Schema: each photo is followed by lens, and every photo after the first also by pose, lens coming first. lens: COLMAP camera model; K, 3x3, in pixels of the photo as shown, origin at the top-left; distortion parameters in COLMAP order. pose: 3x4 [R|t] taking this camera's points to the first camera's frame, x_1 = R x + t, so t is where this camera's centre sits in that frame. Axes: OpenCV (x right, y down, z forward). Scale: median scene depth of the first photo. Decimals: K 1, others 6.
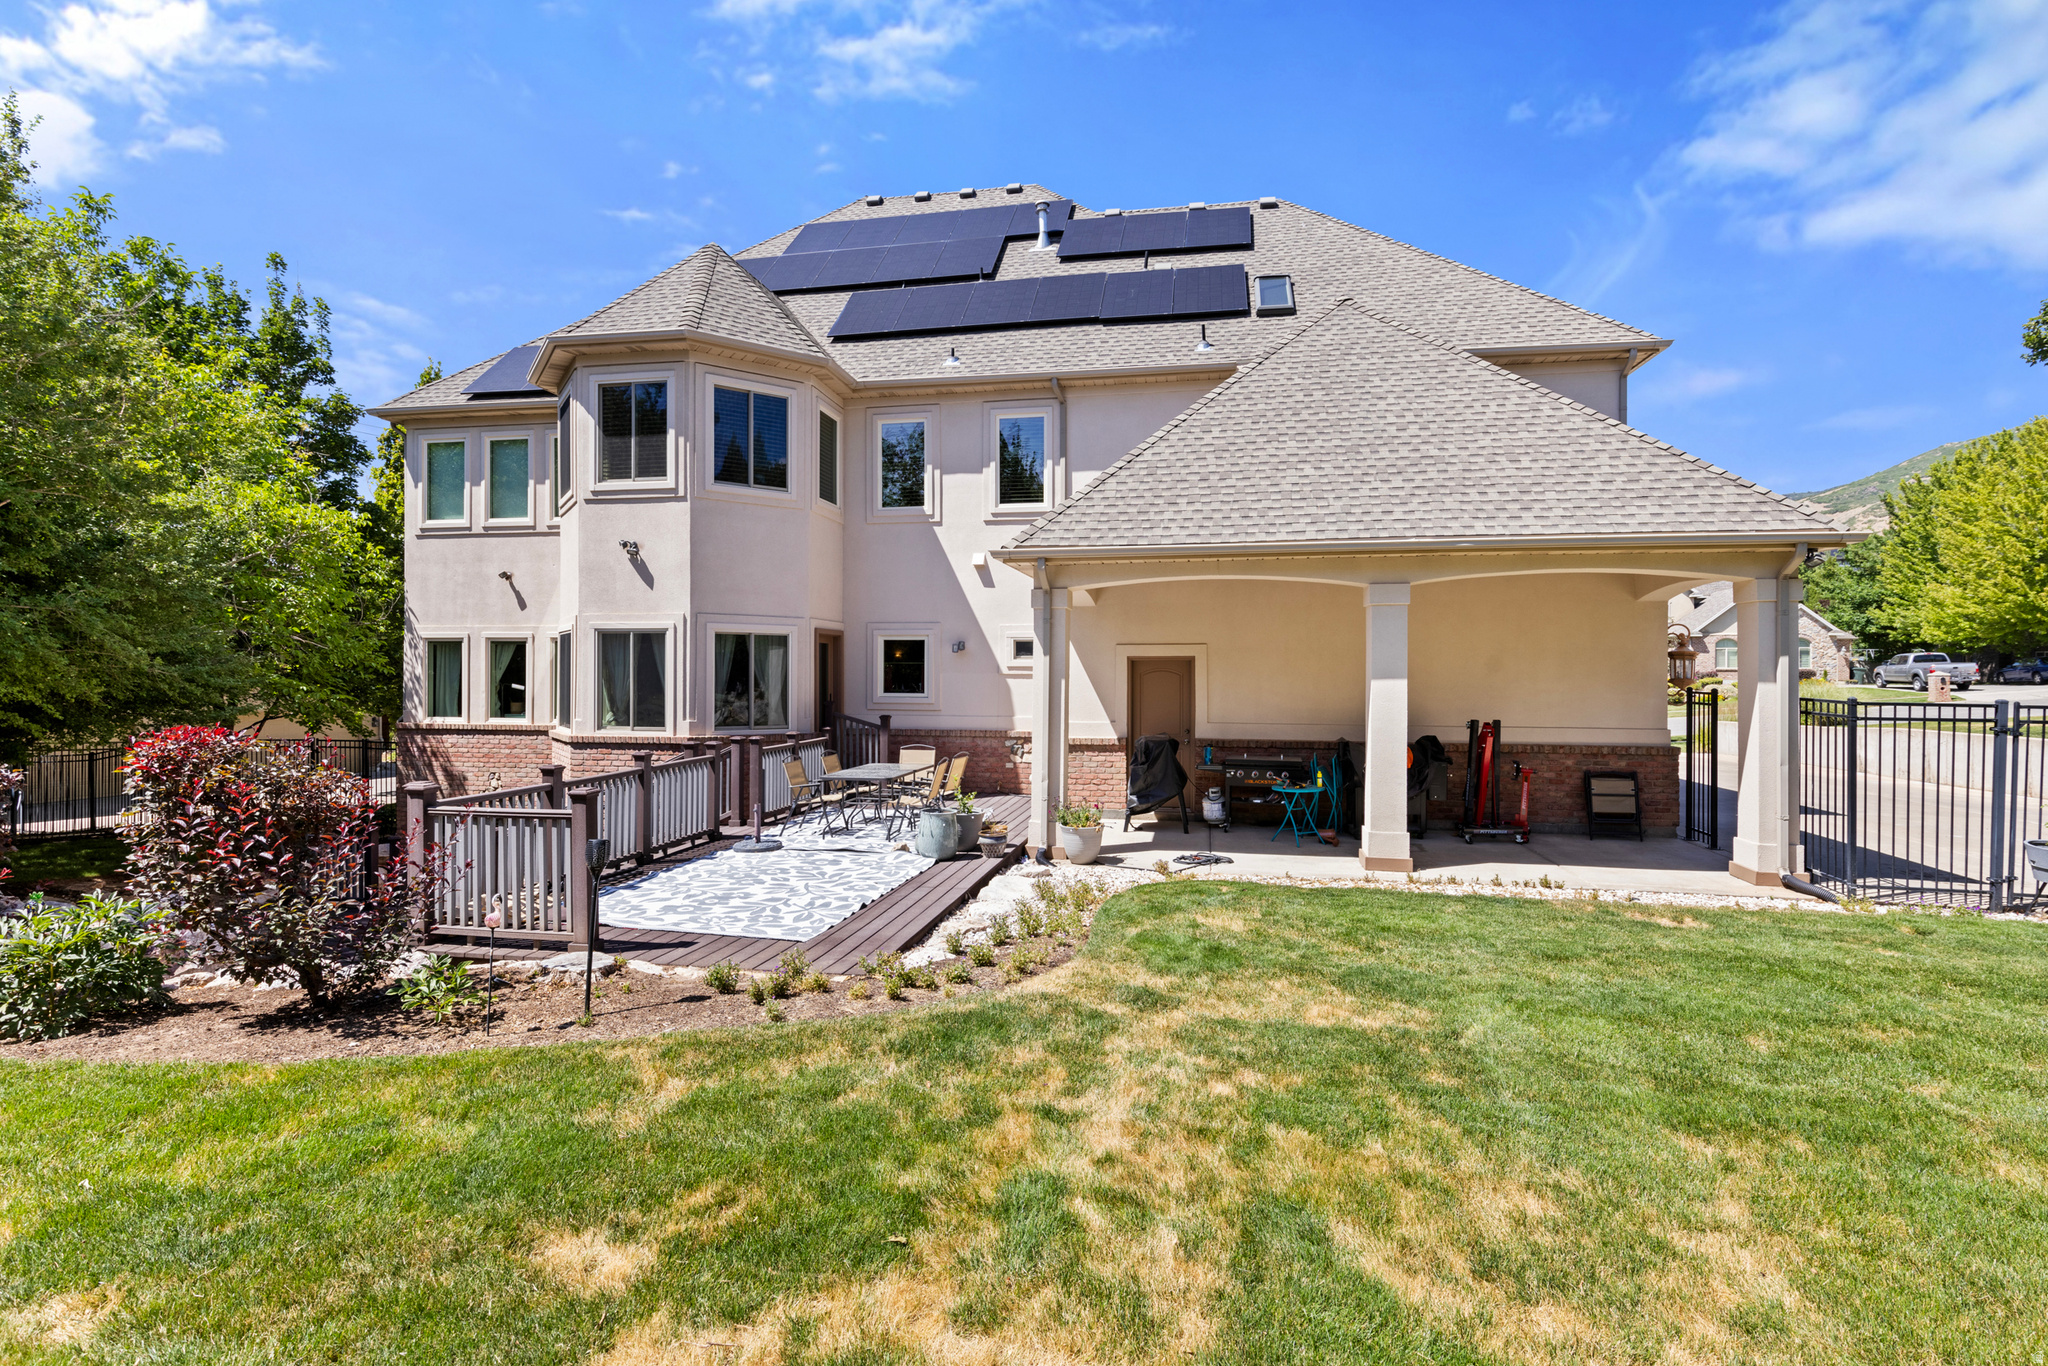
lens RADIAL K [[928.1, 0, 1040.7], [0, 928.1, 681.3], [0, 0, 1]] dist [0.002857, -0.001042]
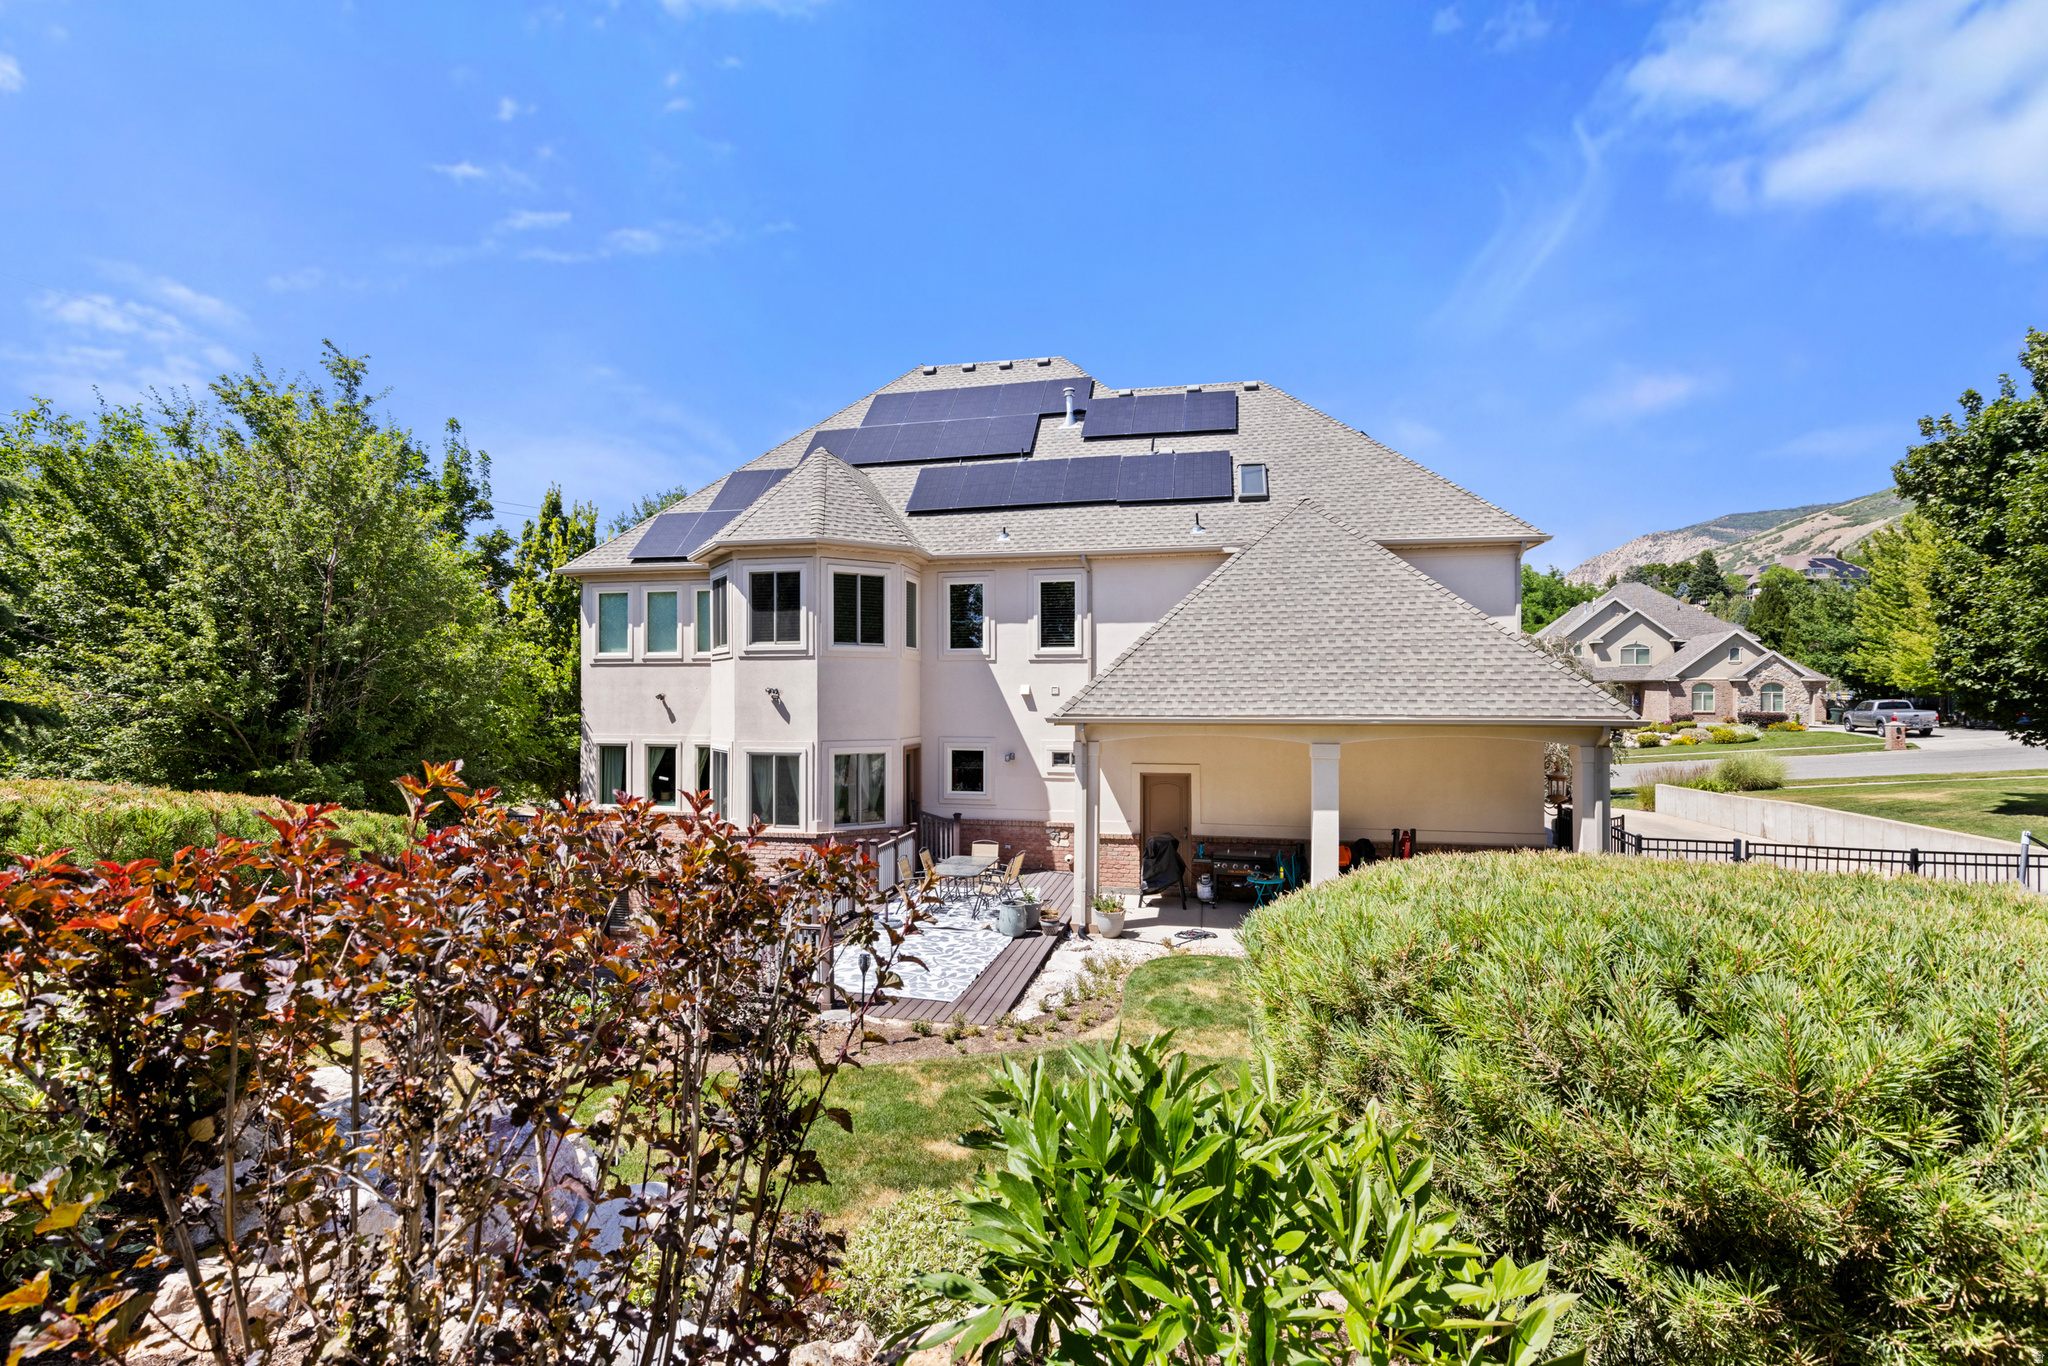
lens RADIAL K [[928.1, 0, 1010.9], [0, 928.1, 685.4], [0, 0, 1]] dist [0.002857, -0.001042]
pose [[0.999349, -0.002211, -0.035996, -0.042003], [0.001873, 0.999954, -0.009437, -0.132976], [0.036015, 0.009364, 0.999307, -0.325881]]
